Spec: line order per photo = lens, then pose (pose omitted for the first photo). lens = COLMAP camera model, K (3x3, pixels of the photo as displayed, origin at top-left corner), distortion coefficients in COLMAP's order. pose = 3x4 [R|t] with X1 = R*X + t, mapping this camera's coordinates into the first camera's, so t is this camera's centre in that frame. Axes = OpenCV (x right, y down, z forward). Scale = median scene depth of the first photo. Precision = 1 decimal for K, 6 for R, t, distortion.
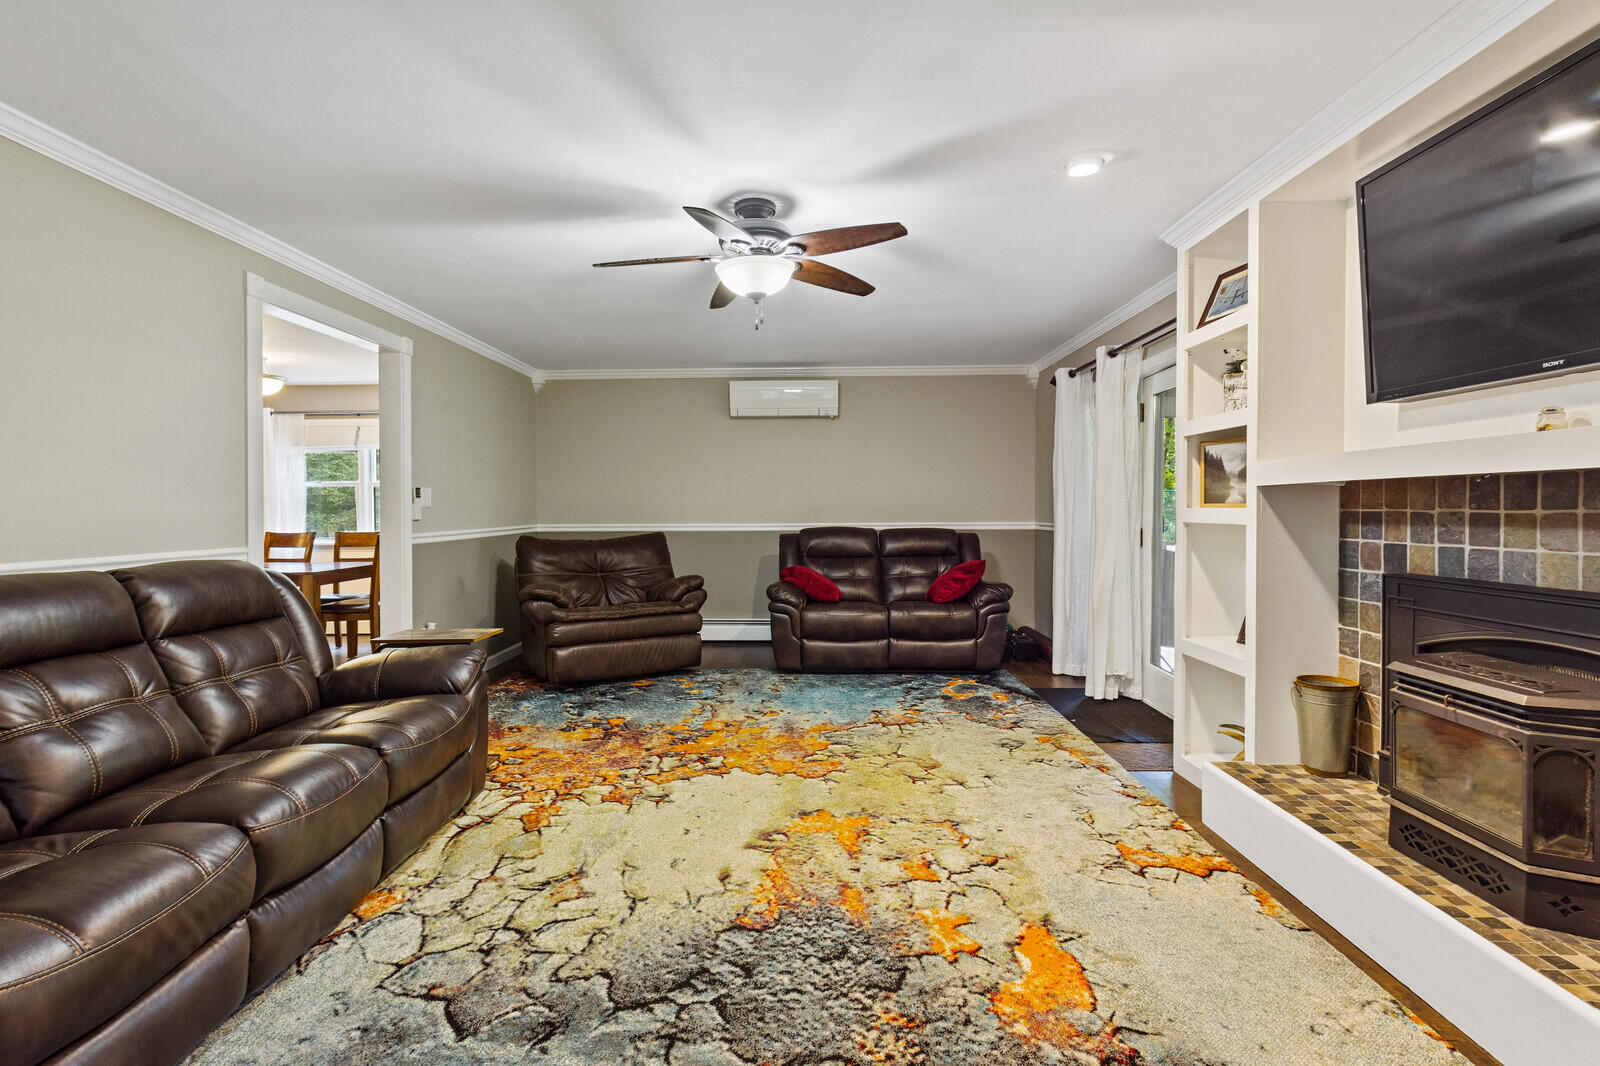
lens RADIAL K [[751.8, 0, 782.4], [0, 751.8, 522.1], [0, 0, 1]] dist [0.000807, -0.000220]
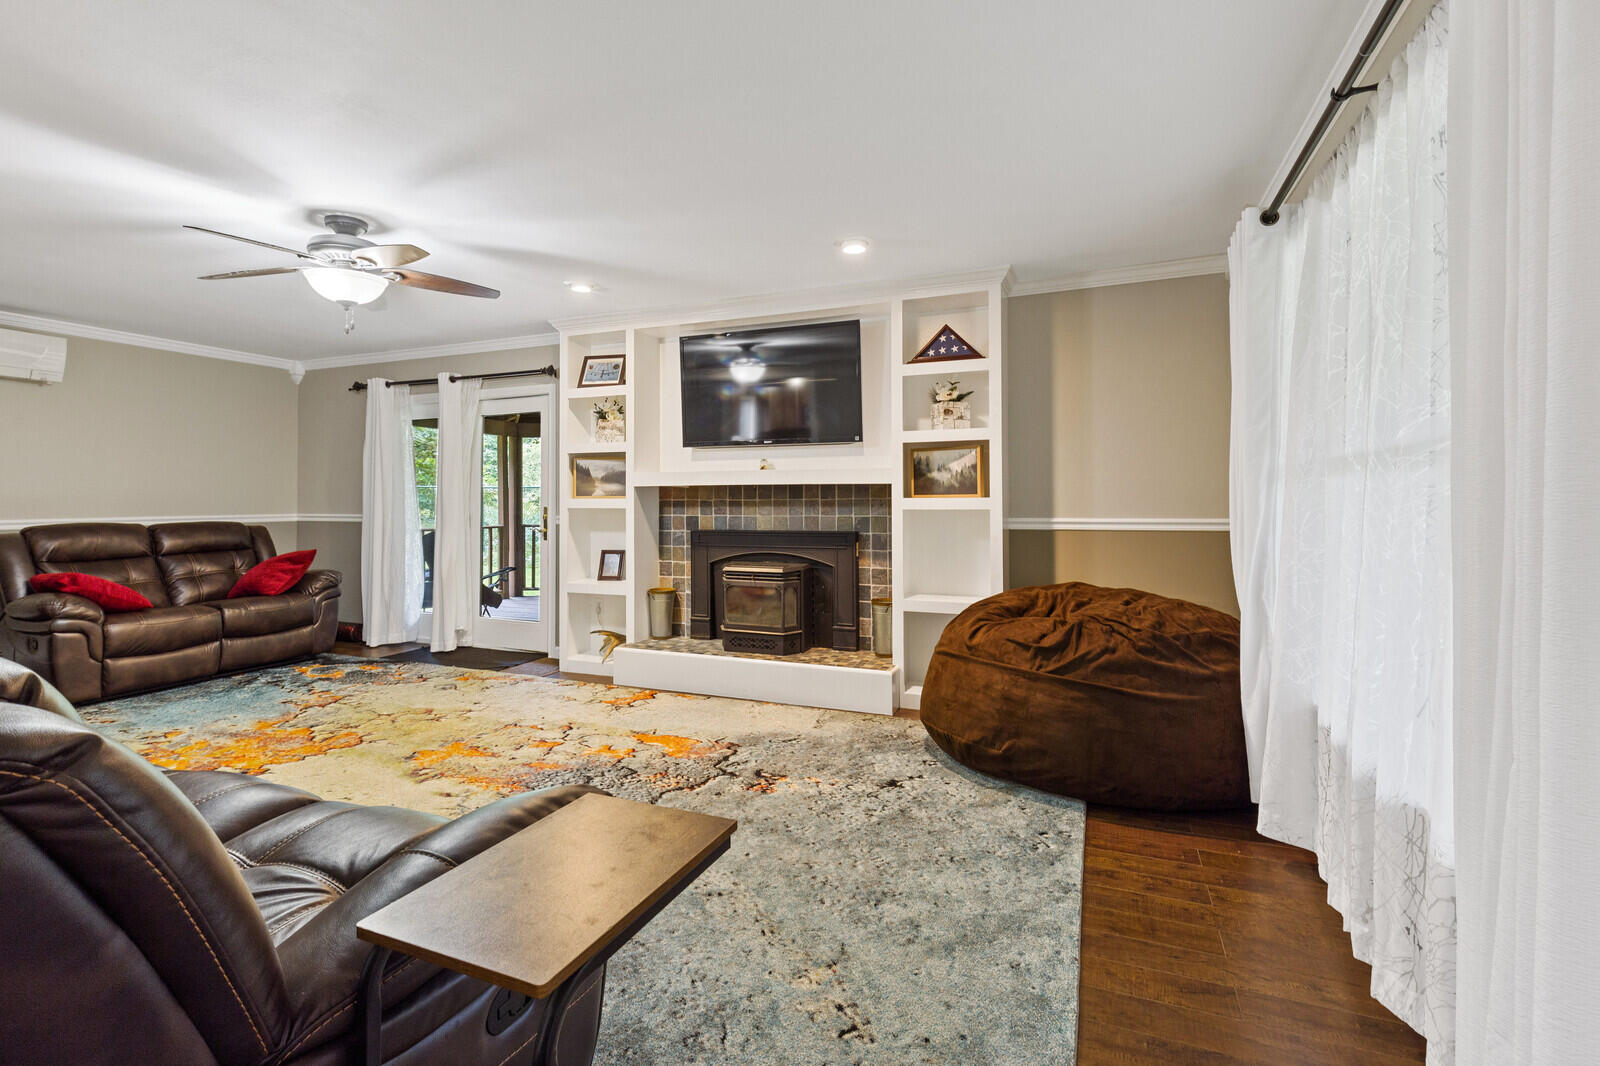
lens RADIAL K [[747.8, 0, 782.3], [0, 747.8, 496.4], [0, 0, 1]] dist [0.002993, -0.000397]
pose [[0.360993, 0.006661, 0.932545, -0.768487], [0.019815, 0.999694, -0.014811, 0.007902], [-0.932358, 0.023825, 0.360751, 0.022754]]
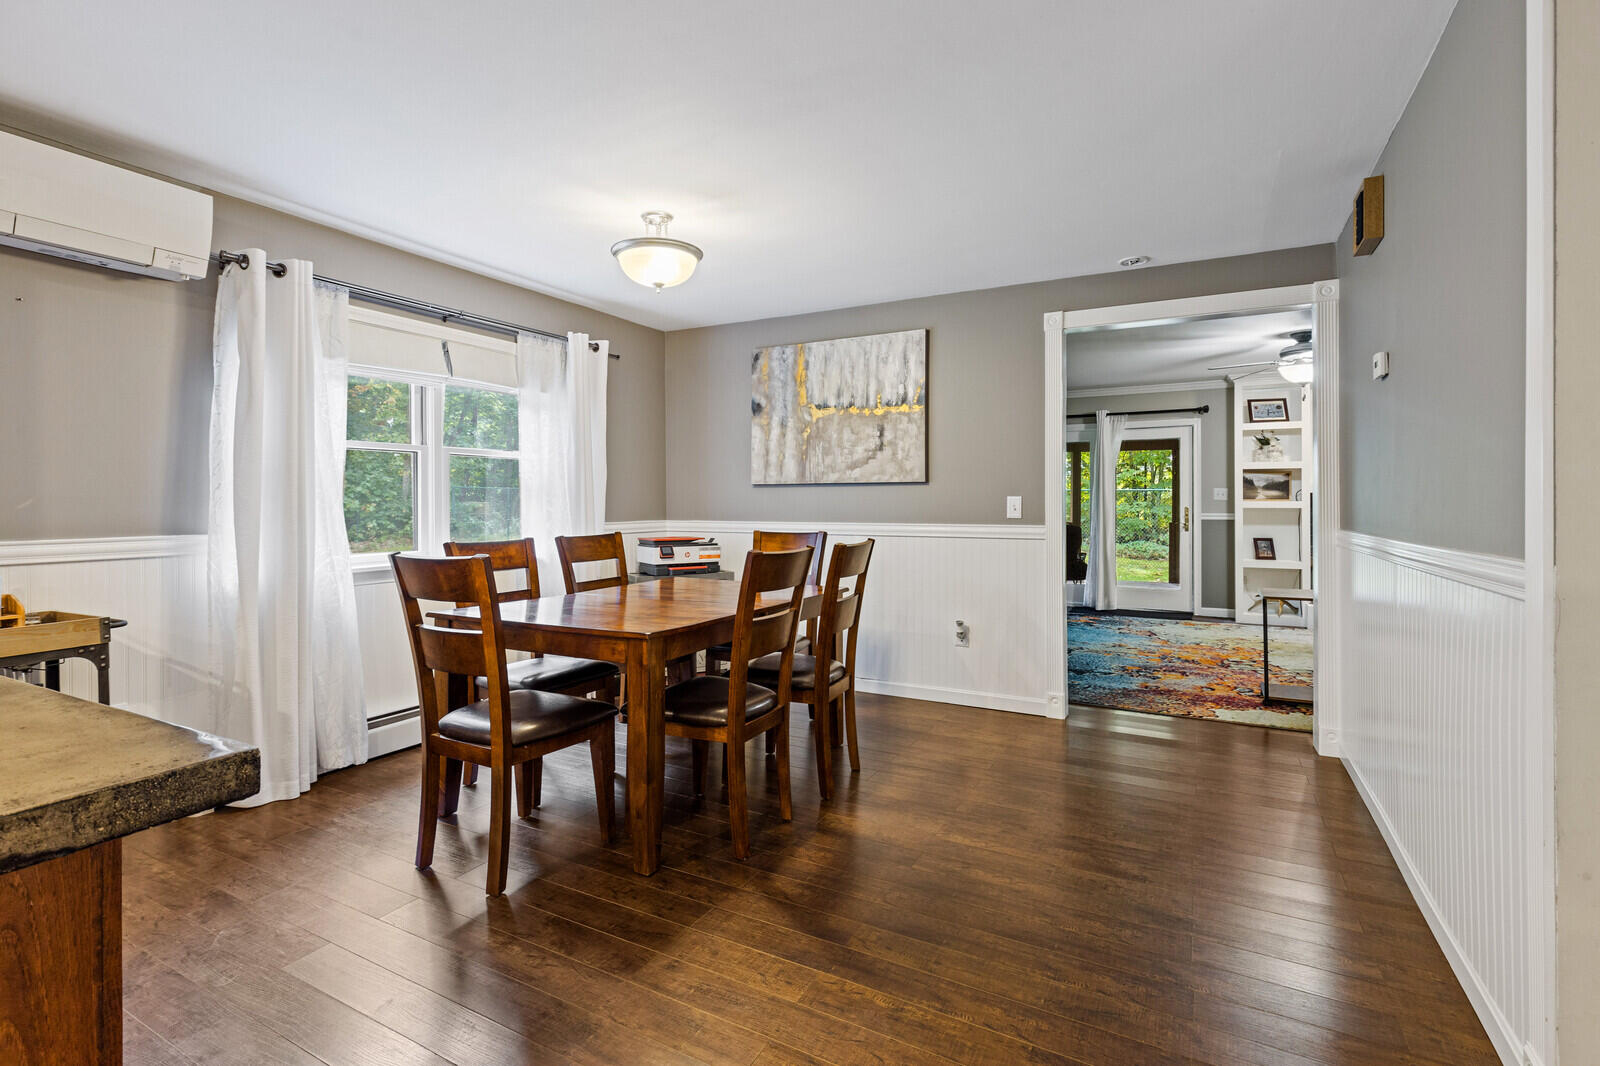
lens RADIAL K [[743.8, 0, 793.2], [0, 743.8, 499.3], [0, 0, 1]] dist [-0.000861, -0.000136]
pose [[0.449611, 0.010620, 0.893161, -2.046531], [0.016266, 0.999666, -0.020075, -0.002066], [-0.893076, 0.023554, 0.449288, 1.216206]]
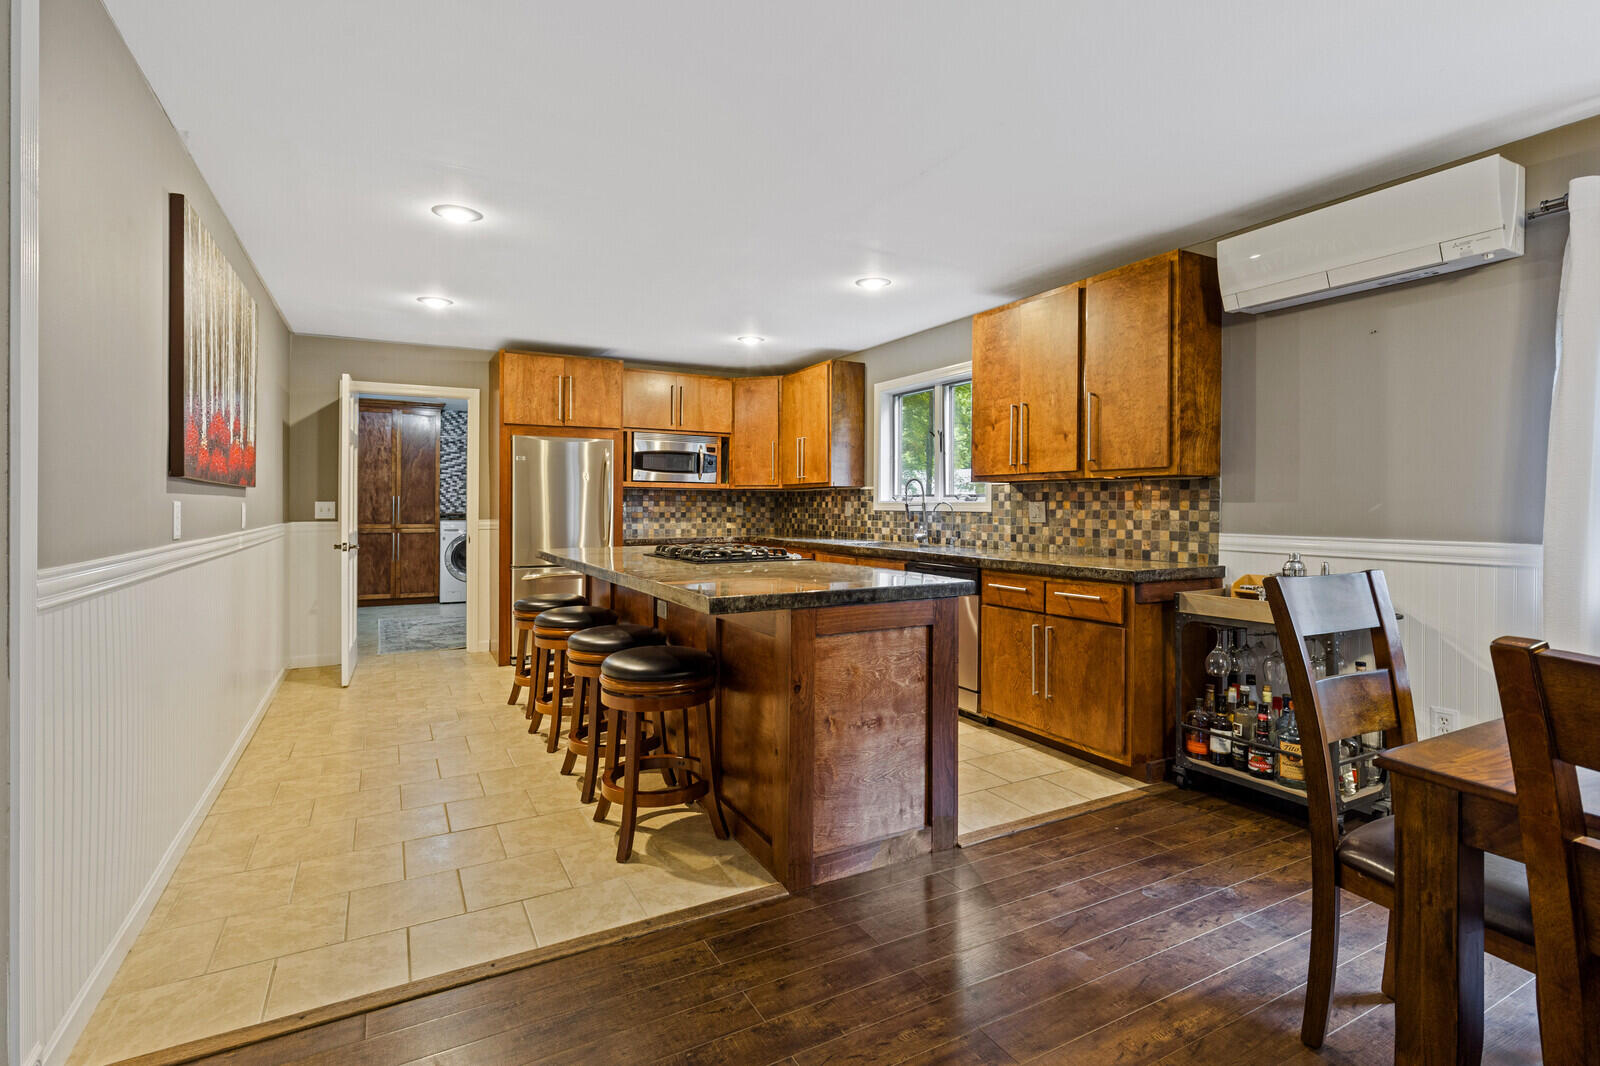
lens RADIAL K [[751.9, 0, 788.3], [0, 751.9, 504.1], [0, 0, 1]] dist [0.002227, -0.000726]
pose [[0.502050, 0.006899, -0.864811, -1.308898], [-0.021746, 0.999753, -0.004649, -0.010690], [0.864565, 0.021140, 0.502076, 1.208783]]
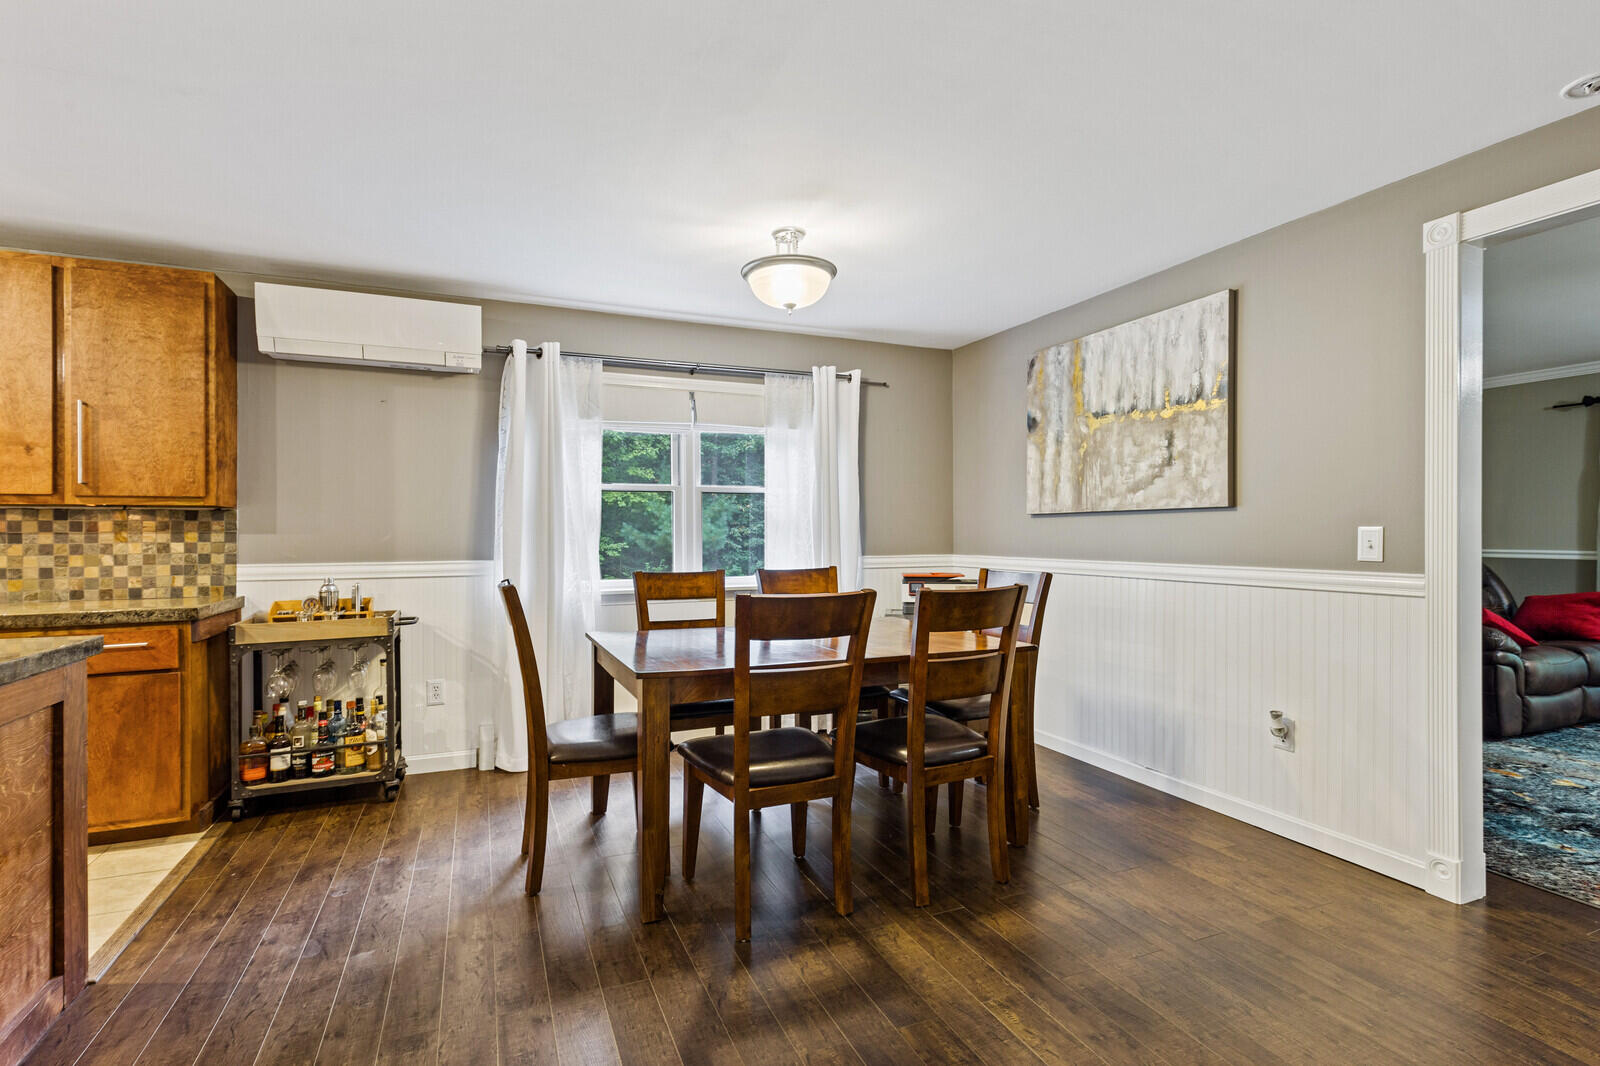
lens RADIAL K [[735.2, 0, 781.1], [0, 735.2, 534.5], [0, 0, 1]] dist [0.003521, -0.000328]
pose [[0.910418, 0.003478, 0.413675, -1.643192], [0.005241, 0.999787, -0.019940, -0.005488], [-0.413656, 0.020322, 0.910206, 0.987837]]
